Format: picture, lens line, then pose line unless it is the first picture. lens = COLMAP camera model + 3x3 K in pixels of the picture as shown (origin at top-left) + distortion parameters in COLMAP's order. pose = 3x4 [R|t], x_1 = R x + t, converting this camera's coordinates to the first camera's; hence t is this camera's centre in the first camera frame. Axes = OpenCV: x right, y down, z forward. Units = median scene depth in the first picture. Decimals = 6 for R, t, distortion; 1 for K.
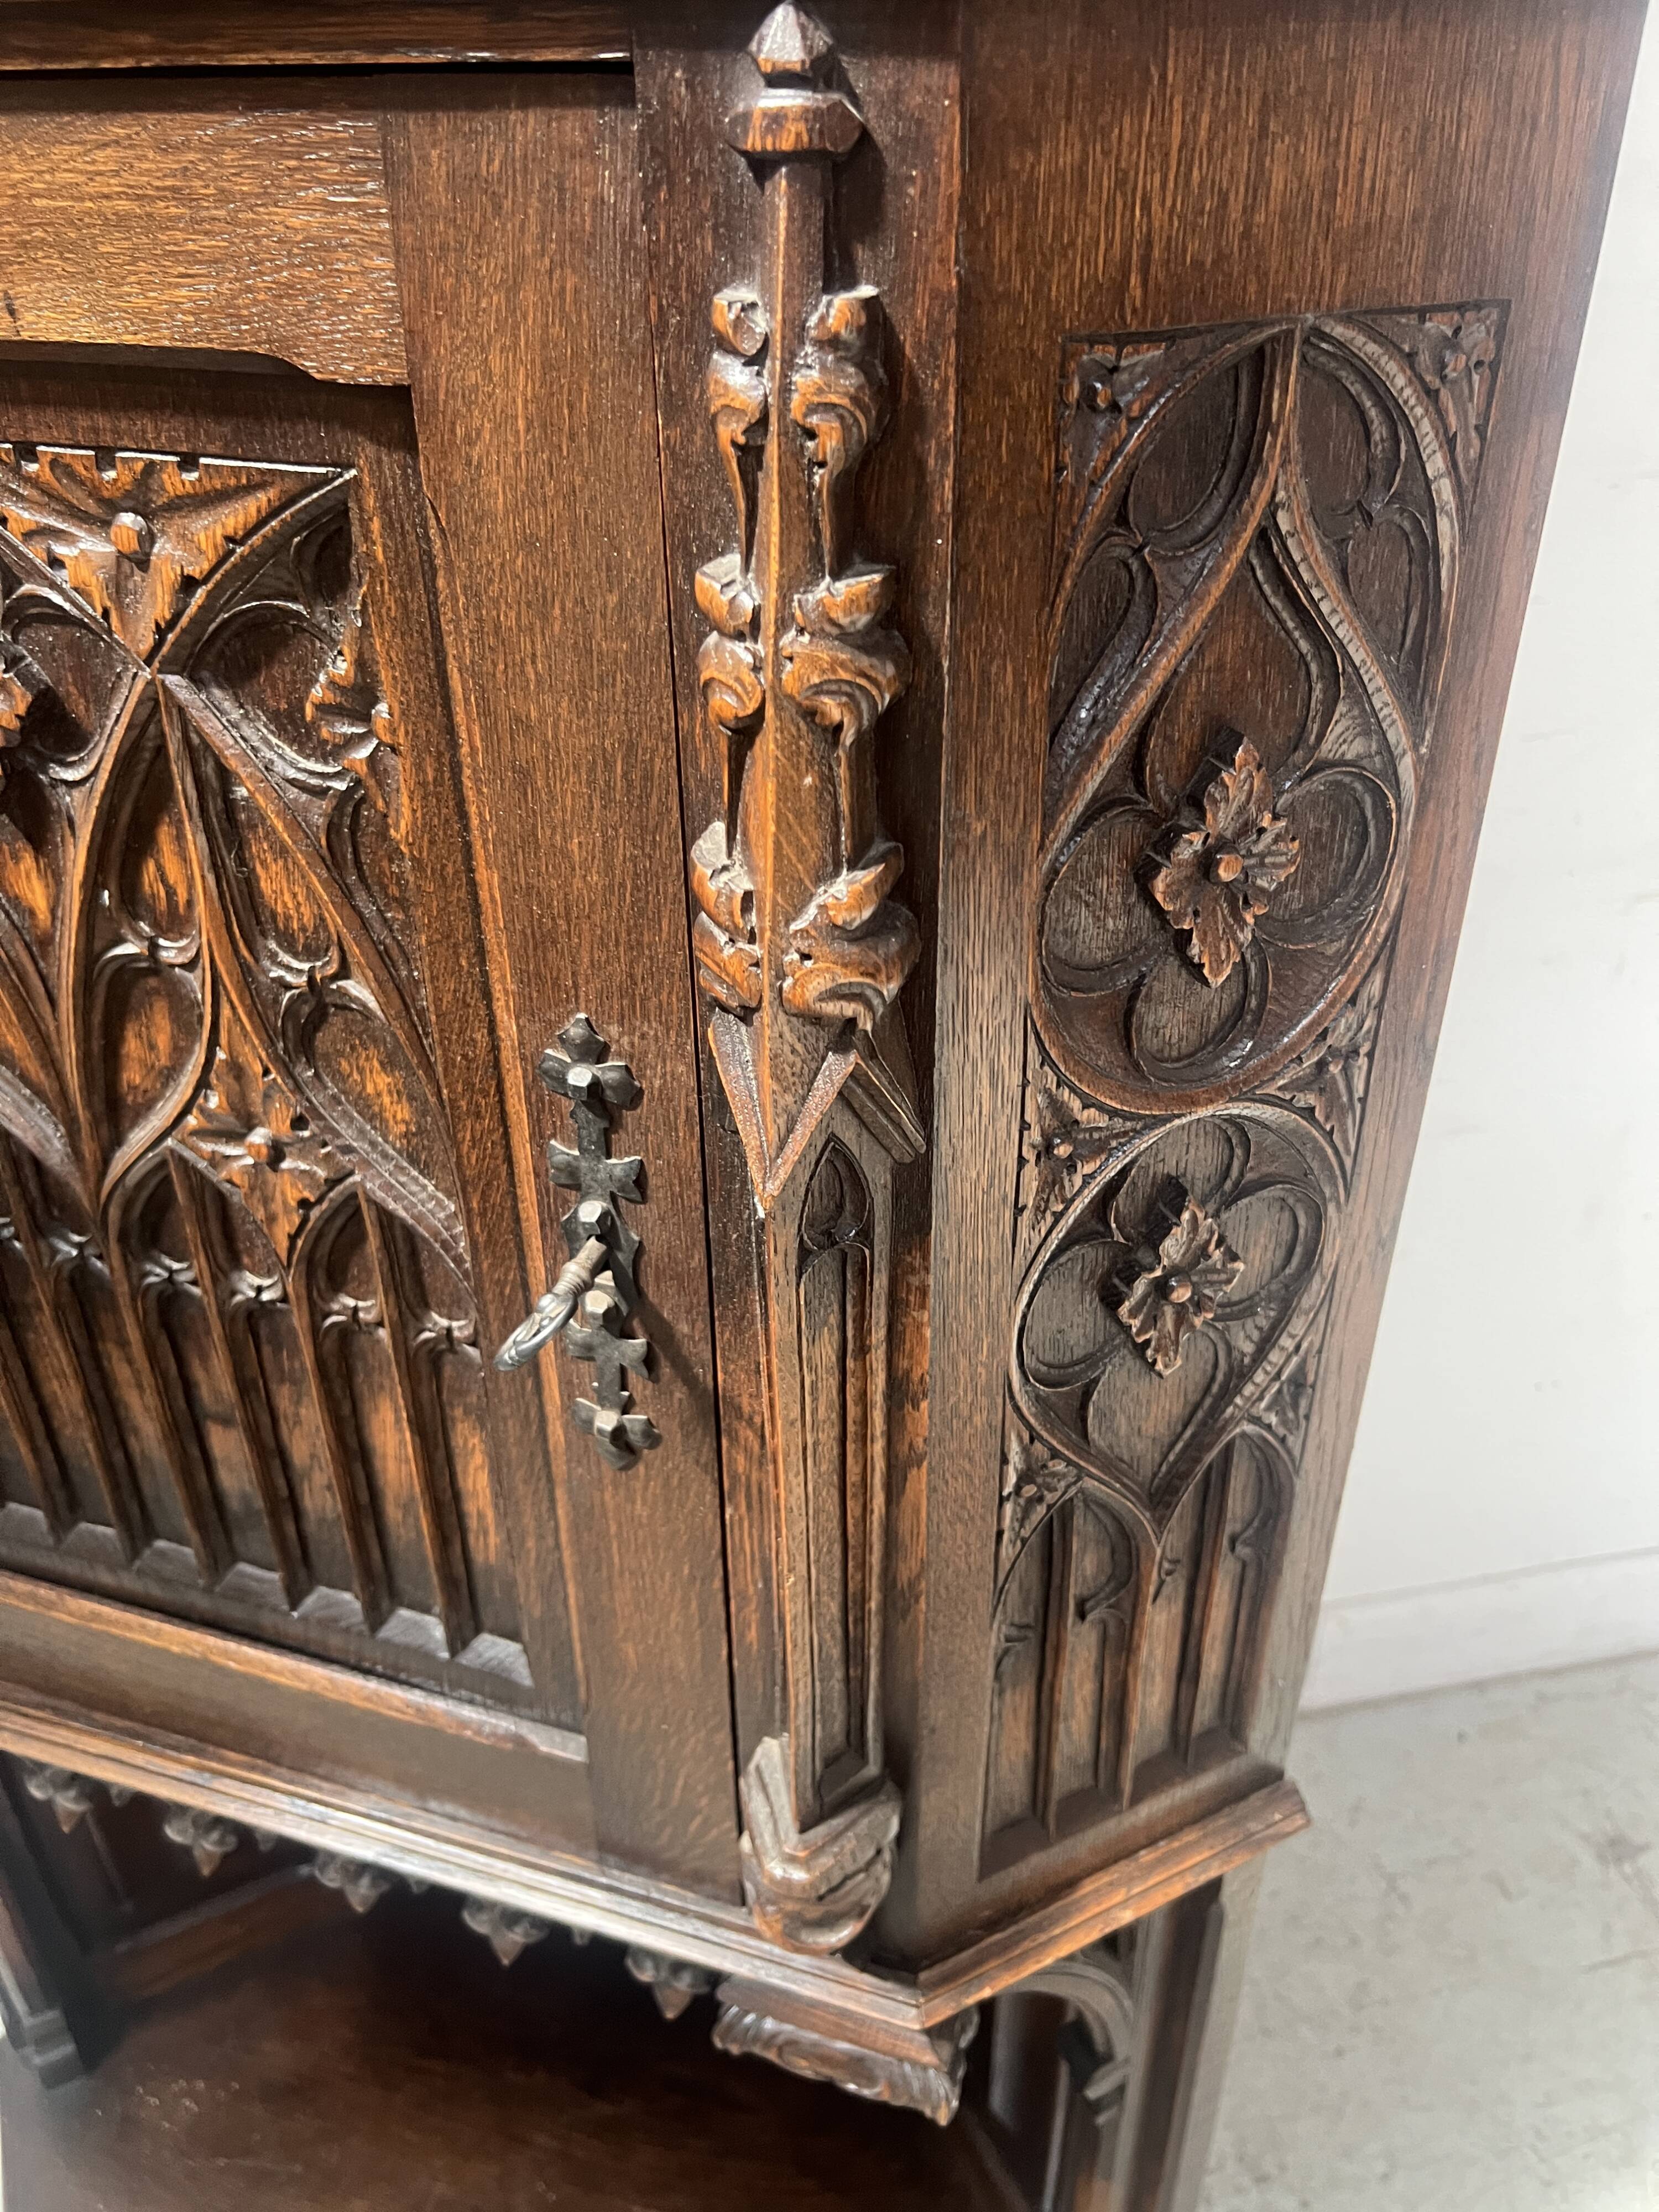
lens RADIAL K [[1729.8, 0, 833.0], [0, 1729.8, 1125.9], [0, 0, 1]] dist [0.039199, -0.044649]
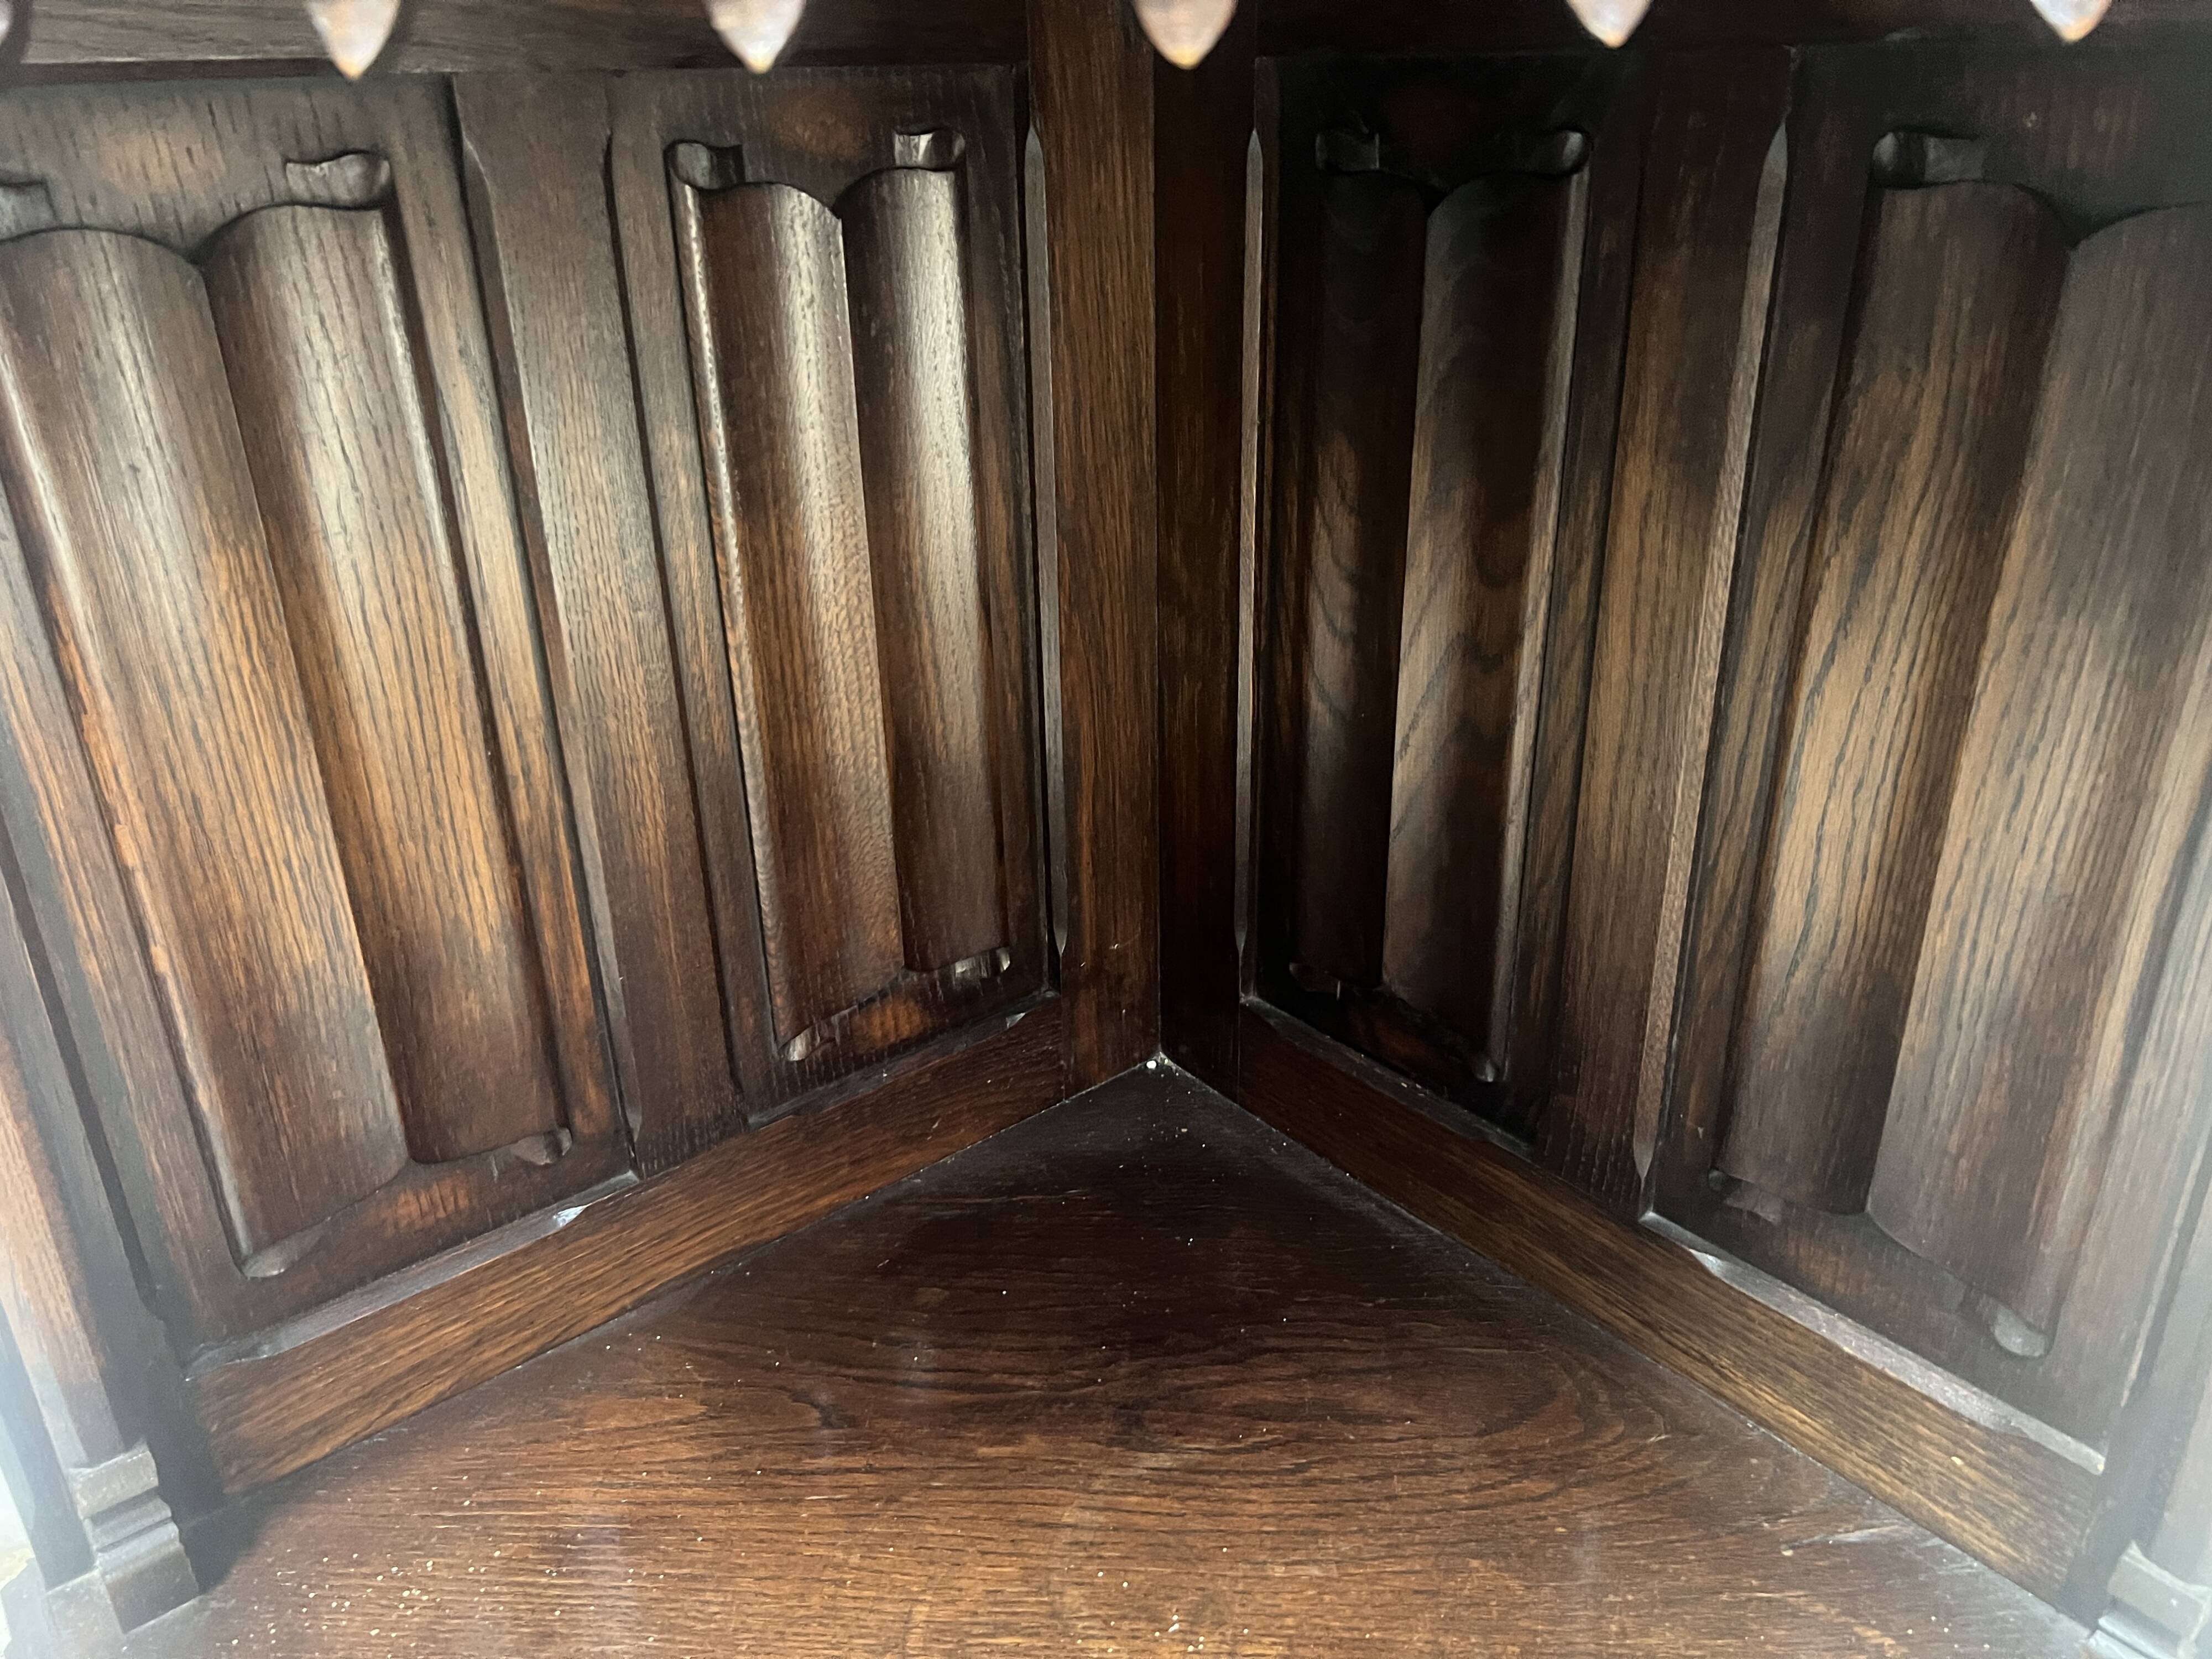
lens RADIAL K [[1729.8, 0, 1106.5], [0, 1729.8, 870.9], [0, 0, 1]] dist [0.039199, -0.044649]
pose [[0.972095, -0.105957, 0.209295, -0.659692], [0.130807, 0.985434, -0.108667, 1.122249], [-0.194733, 0.133012, 0.971796, 1.061516]]
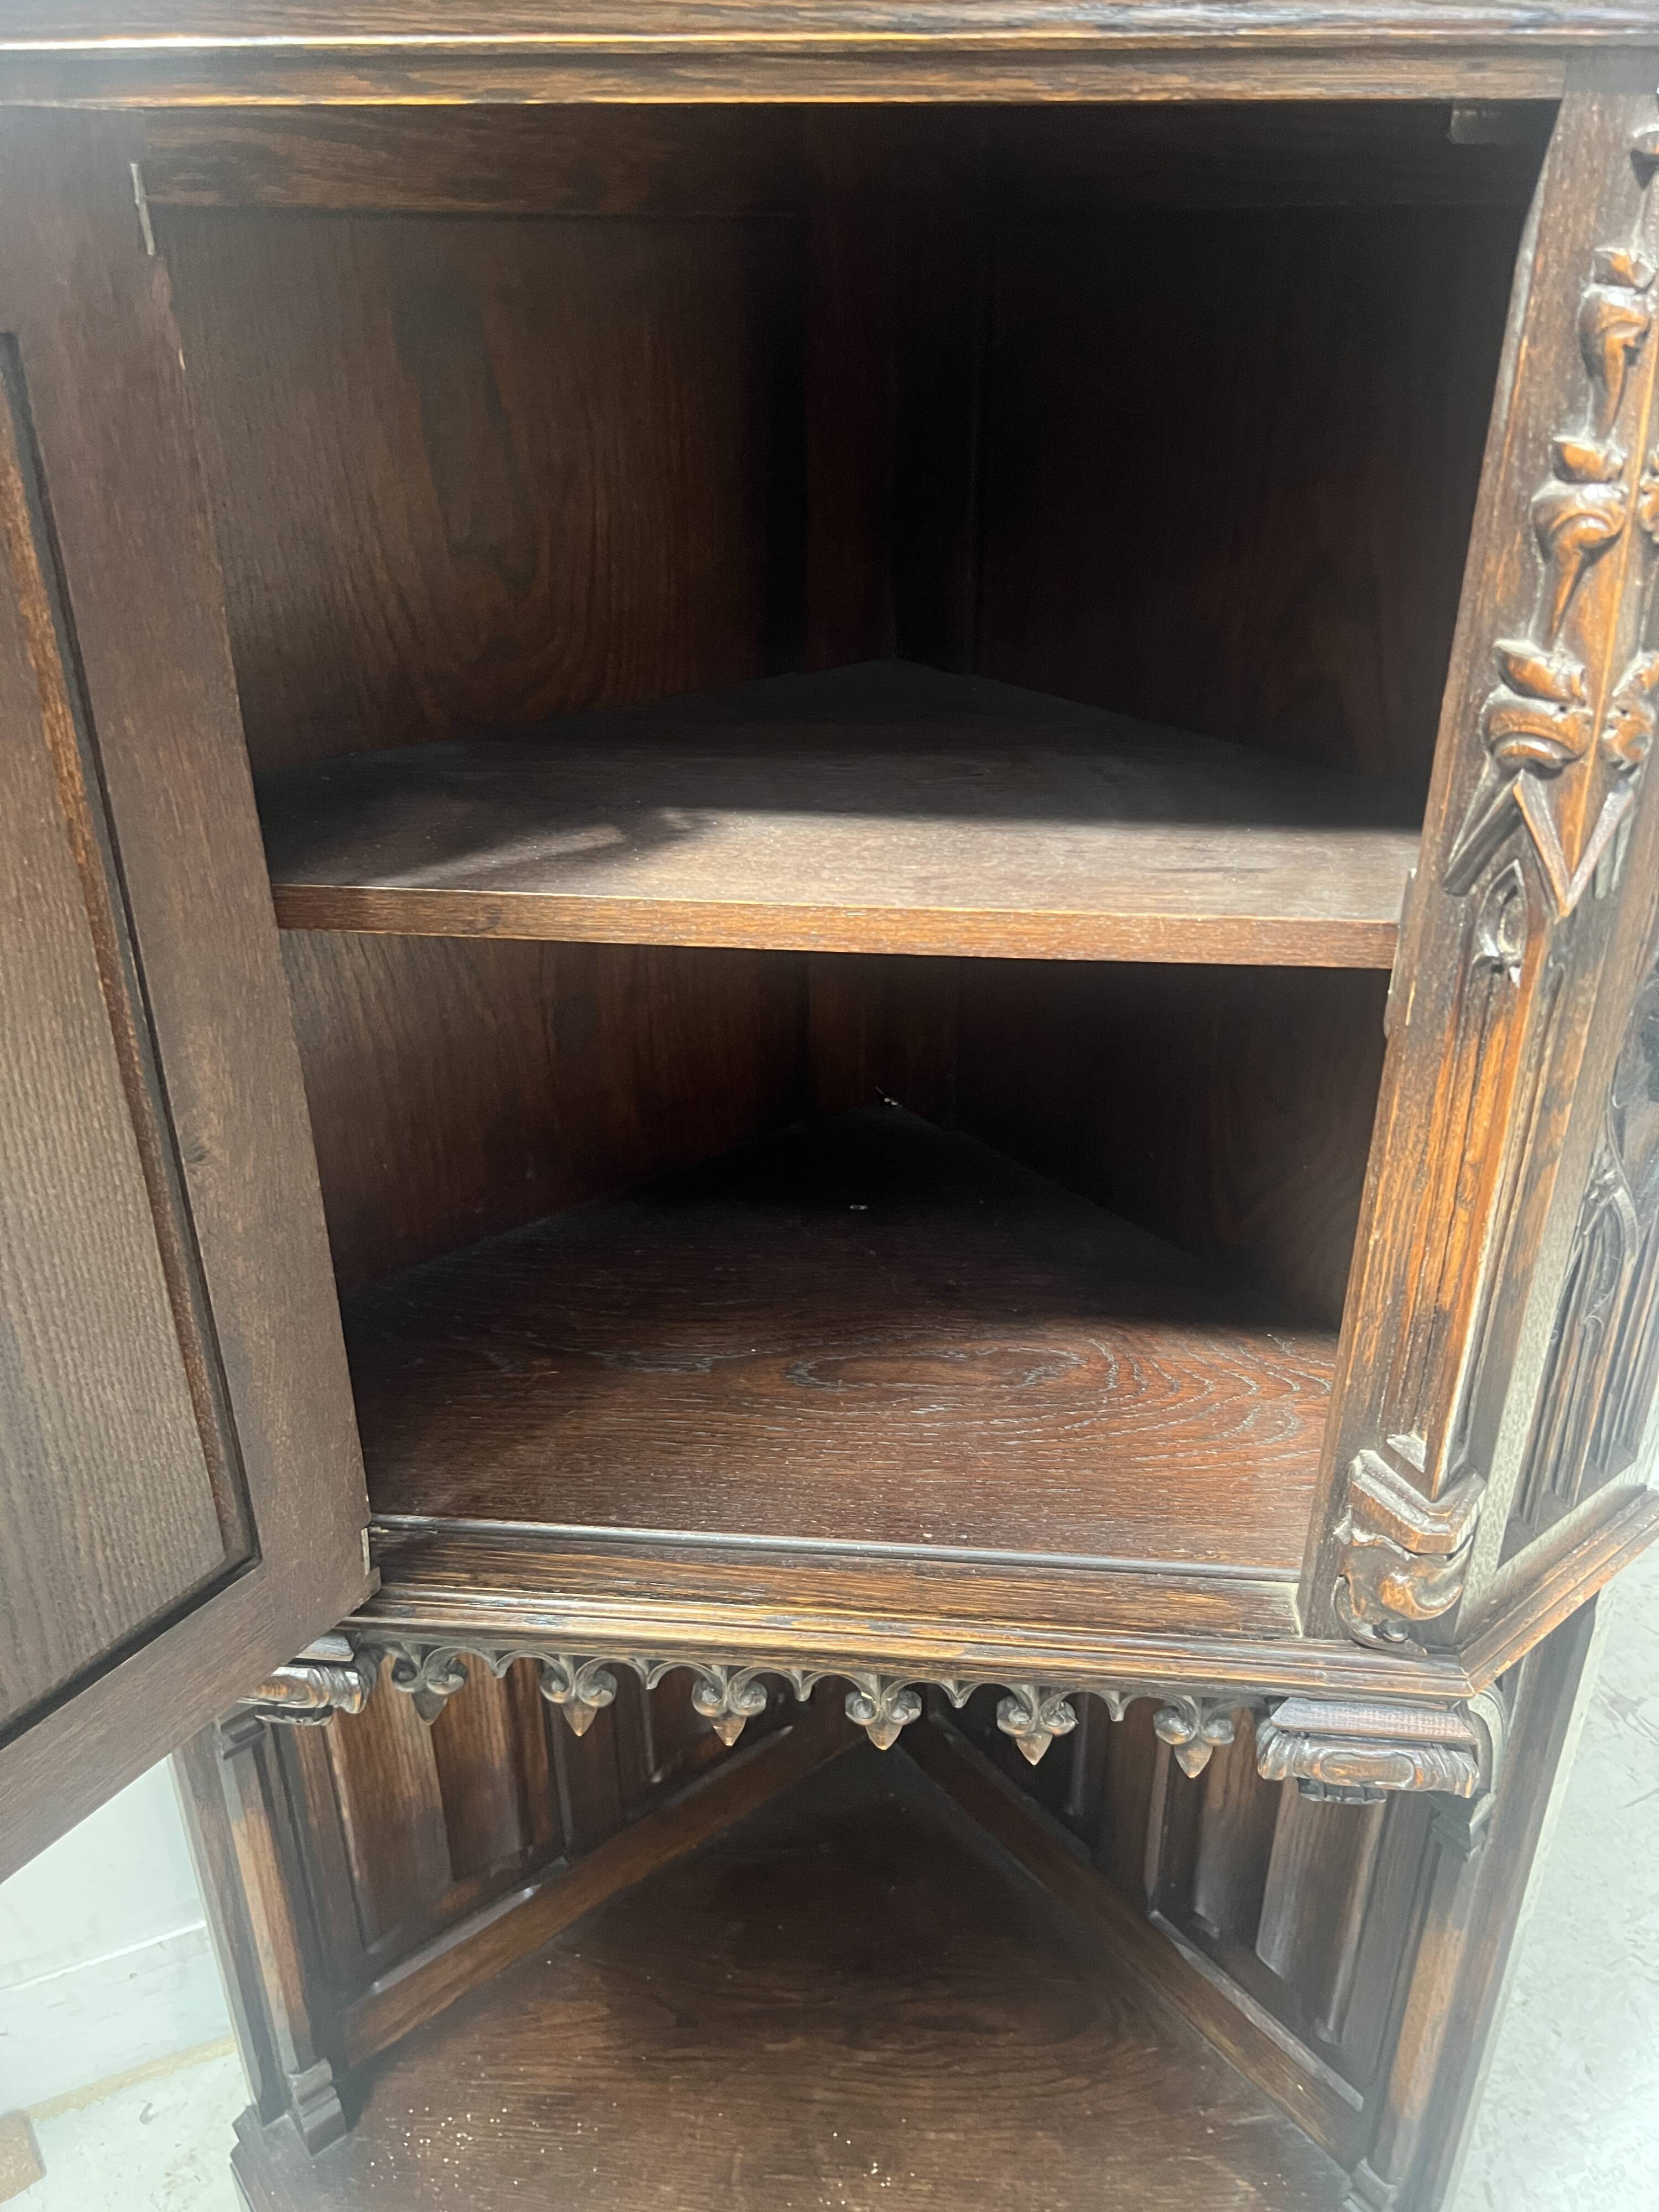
lens RADIAL K [[1729.8, 0, 833.0], [0, 1729.8, 1125.9], [0, 0, 1]] dist [0.039199, -0.044649]
pose [[0.975456, -0.090931, 0.200541, -0.819137], [0.108946, 0.990768, -0.080685, 0.238495], [-0.191352, 0.100553, 0.976357, -0.195299]]
